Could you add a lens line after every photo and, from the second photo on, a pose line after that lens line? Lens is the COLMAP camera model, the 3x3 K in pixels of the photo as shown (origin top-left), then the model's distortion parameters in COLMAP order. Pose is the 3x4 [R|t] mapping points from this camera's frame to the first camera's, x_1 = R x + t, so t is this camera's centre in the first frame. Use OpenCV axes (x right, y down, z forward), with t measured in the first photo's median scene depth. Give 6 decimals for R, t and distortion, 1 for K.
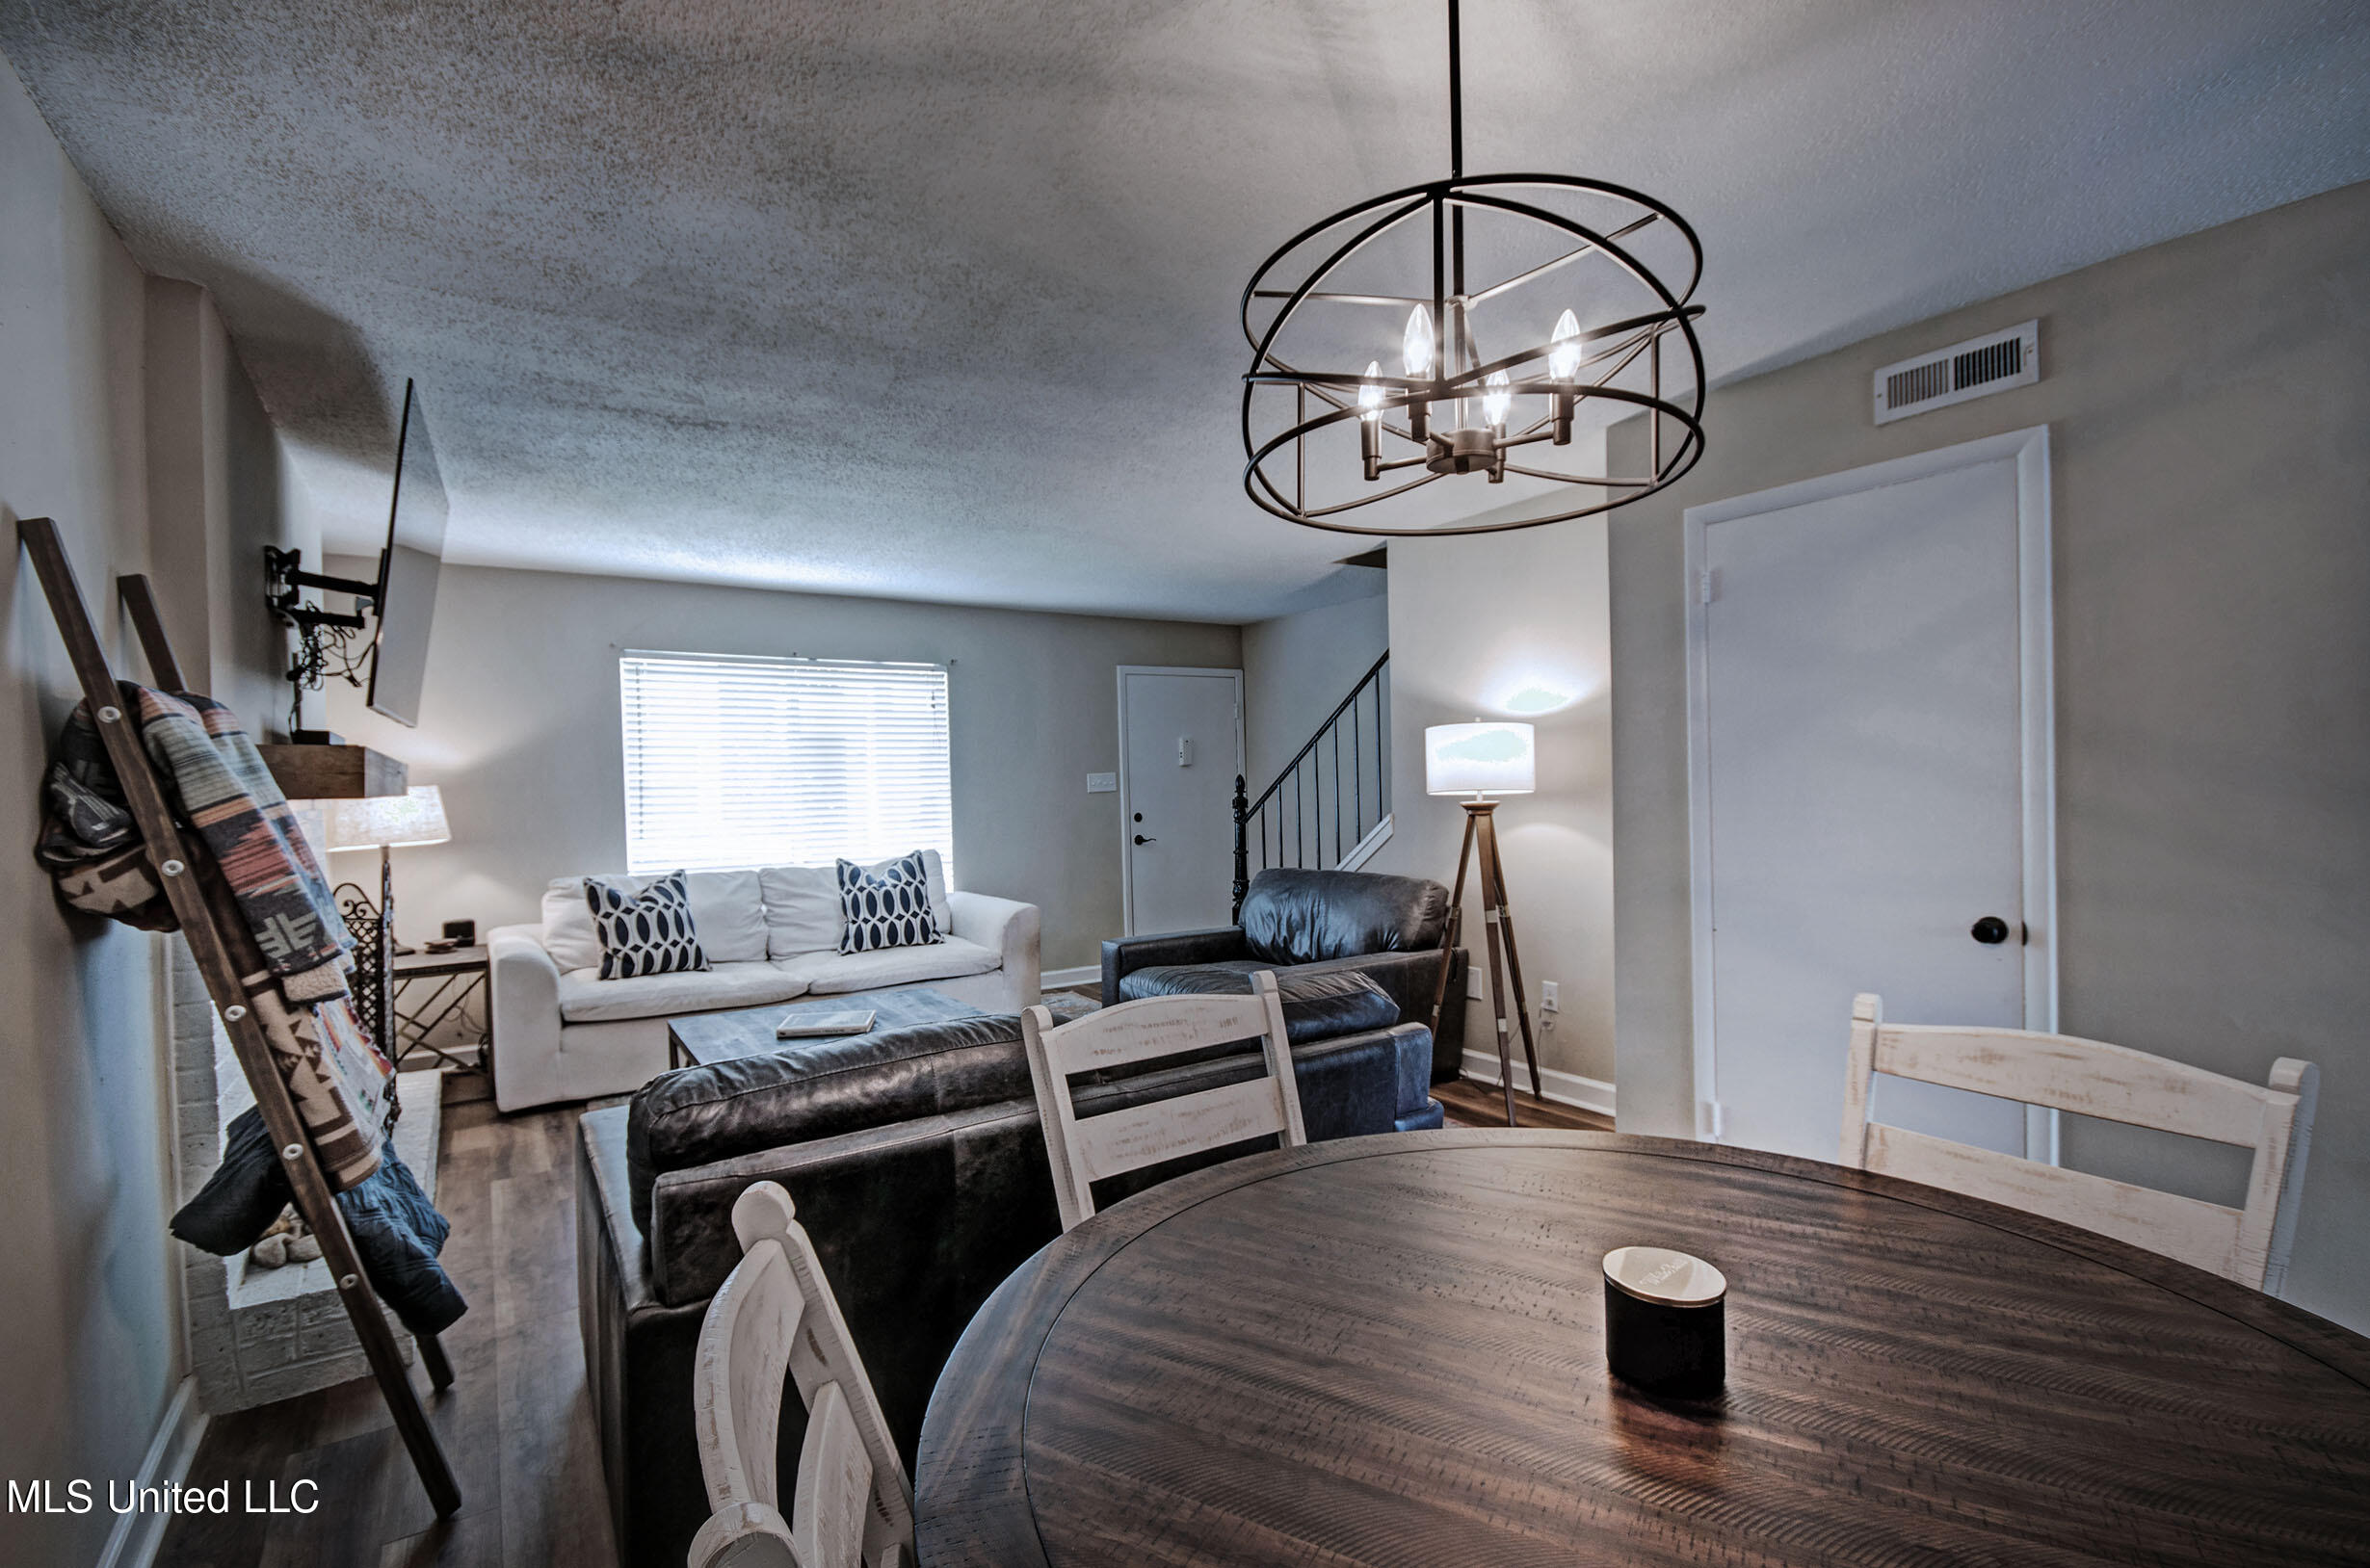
lens RADIAL K [[1066.8, 0, 1185.0], [0, 1066.8, 784.0], [0, 0, 1]] dist [-0.000496, -0.000490]
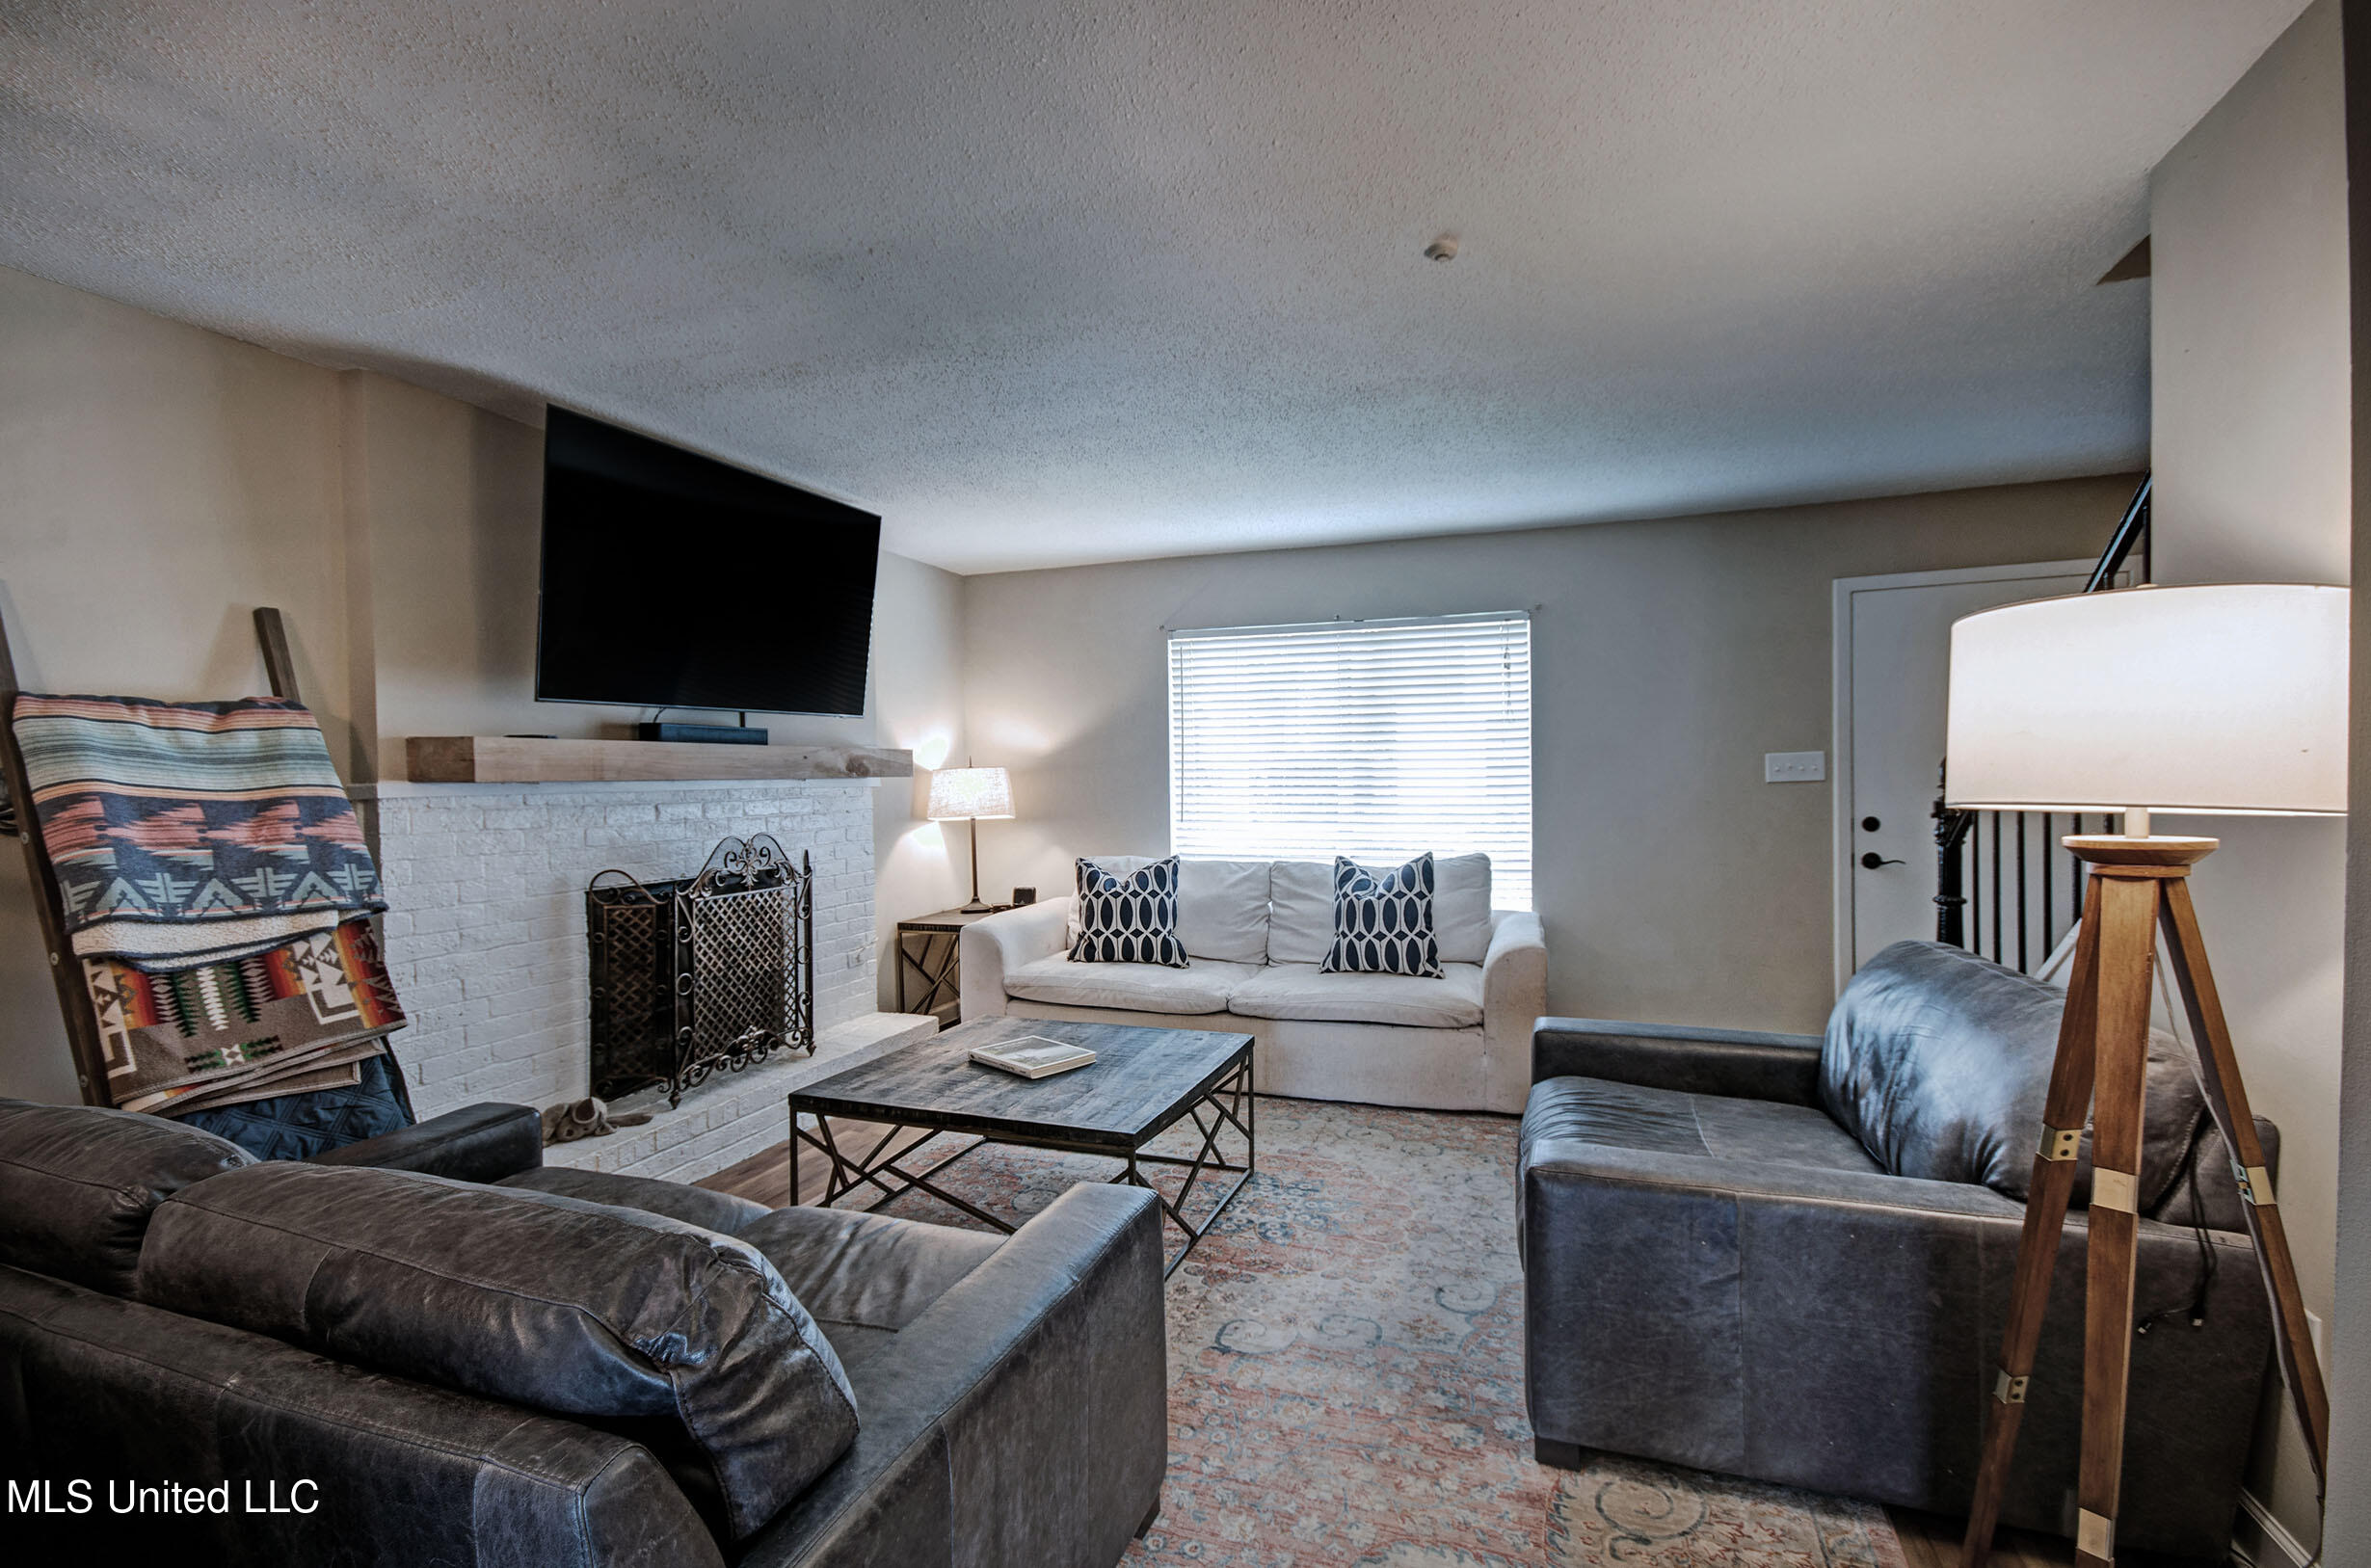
lens RADIAL K [[1067.3, 0, 1185.5], [0, 1067.3, 784.0], [0, 0, 1]] dist [-0.000496, -0.000490]
pose [[0.611434, 0.020203, -0.791037, 0.270884], [-0.005433, 0.999758, 0.021334, -0.004383], [0.791276, -0.008747, 0.611396, 0.402900]]
